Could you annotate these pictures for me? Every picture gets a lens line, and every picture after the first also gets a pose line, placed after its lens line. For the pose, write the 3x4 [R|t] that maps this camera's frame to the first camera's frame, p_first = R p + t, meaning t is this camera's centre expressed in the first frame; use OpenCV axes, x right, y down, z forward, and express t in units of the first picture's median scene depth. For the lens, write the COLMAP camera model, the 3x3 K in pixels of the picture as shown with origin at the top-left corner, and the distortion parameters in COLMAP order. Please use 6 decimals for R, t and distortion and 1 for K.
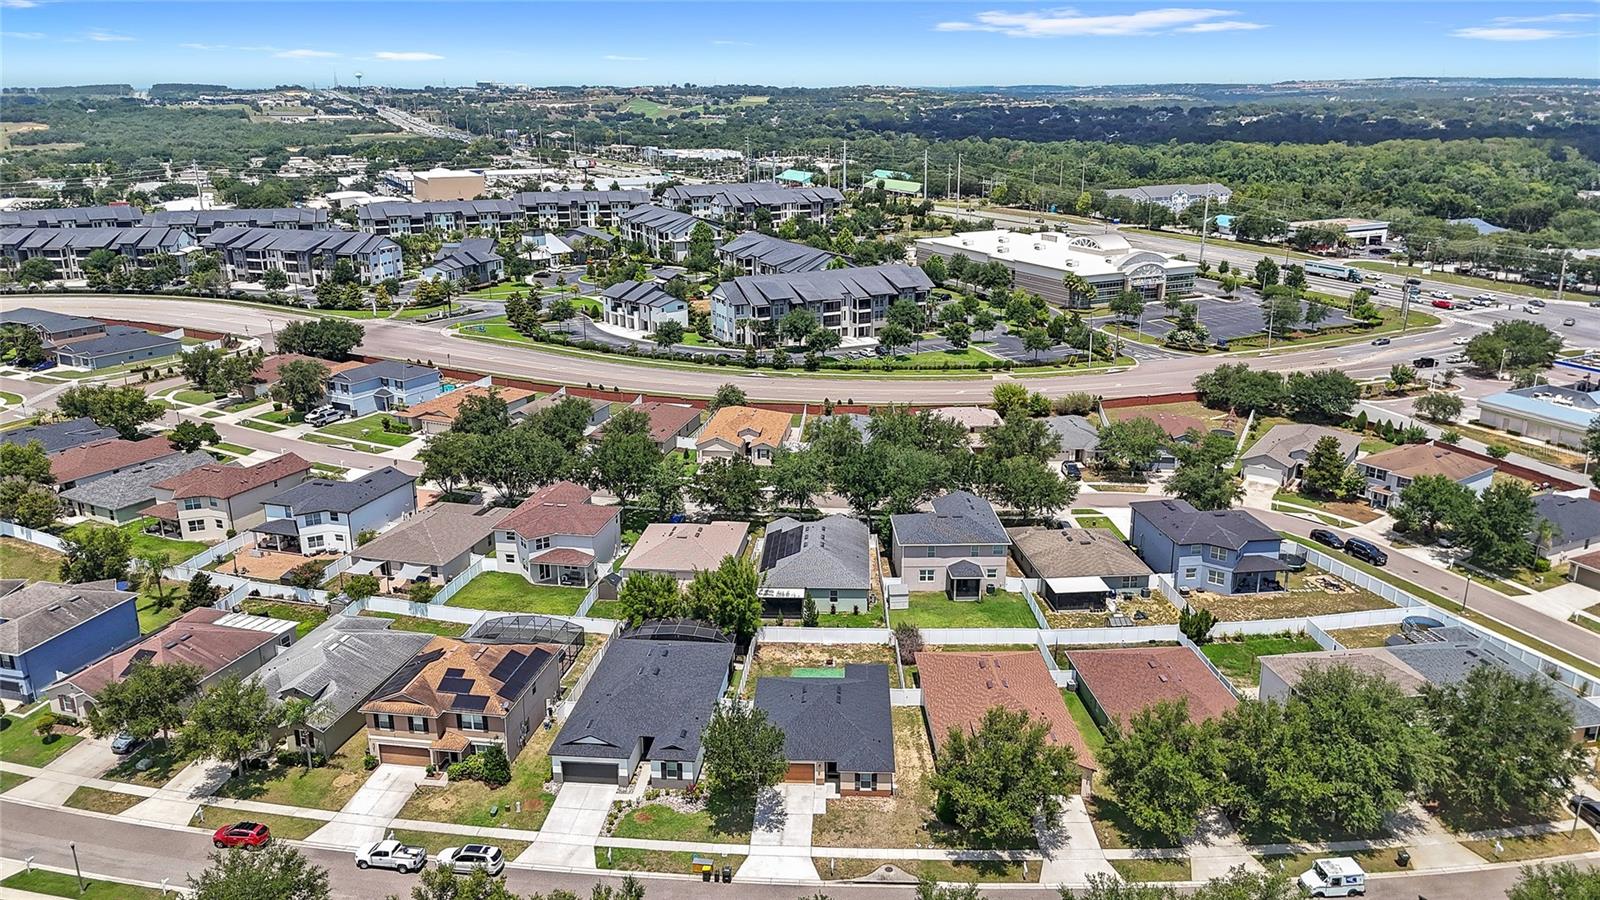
lens RADIAL K [[1173.9, 0, 797.2], [0, 1173.9, 459.0], [0, 0, 1]] dist [0.078948, -0.079688]
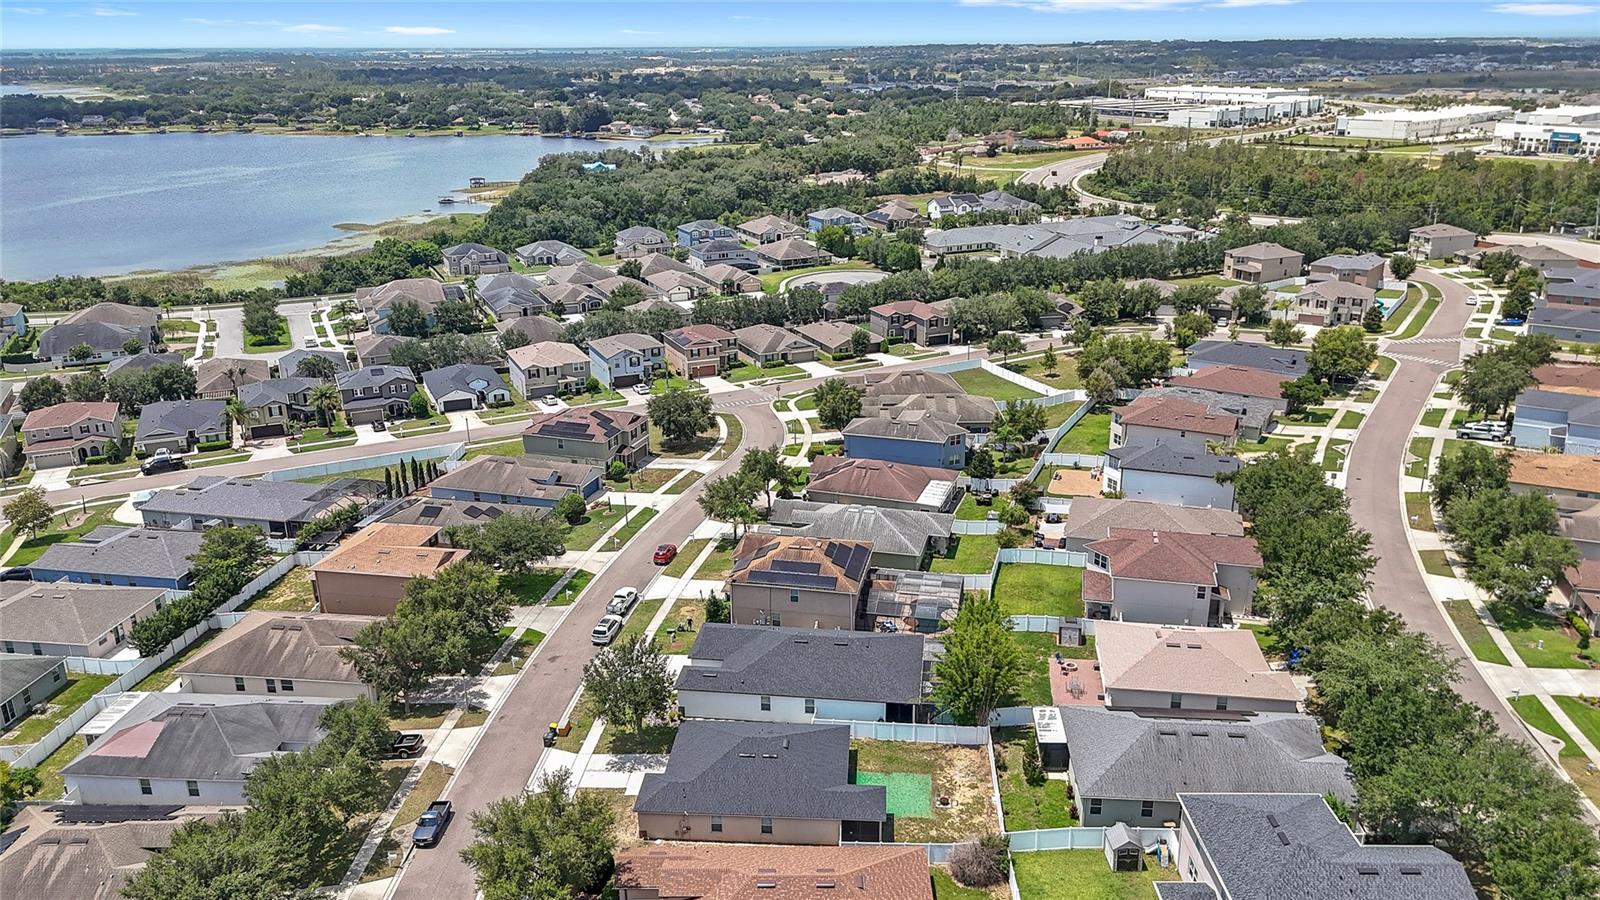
lens RADIAL K [[1173.9, 0, 800.2], [0, 1173.9, 458.9], [0, 0, 1]] dist [0.078948, -0.079688]
pose [[-0.028726, 0.336473, -0.941255, 0.644491], [-0.293218, 0.897383, 0.329739, -0.240109], [0.955614, 0.285465, 0.072882, 0.749974]]
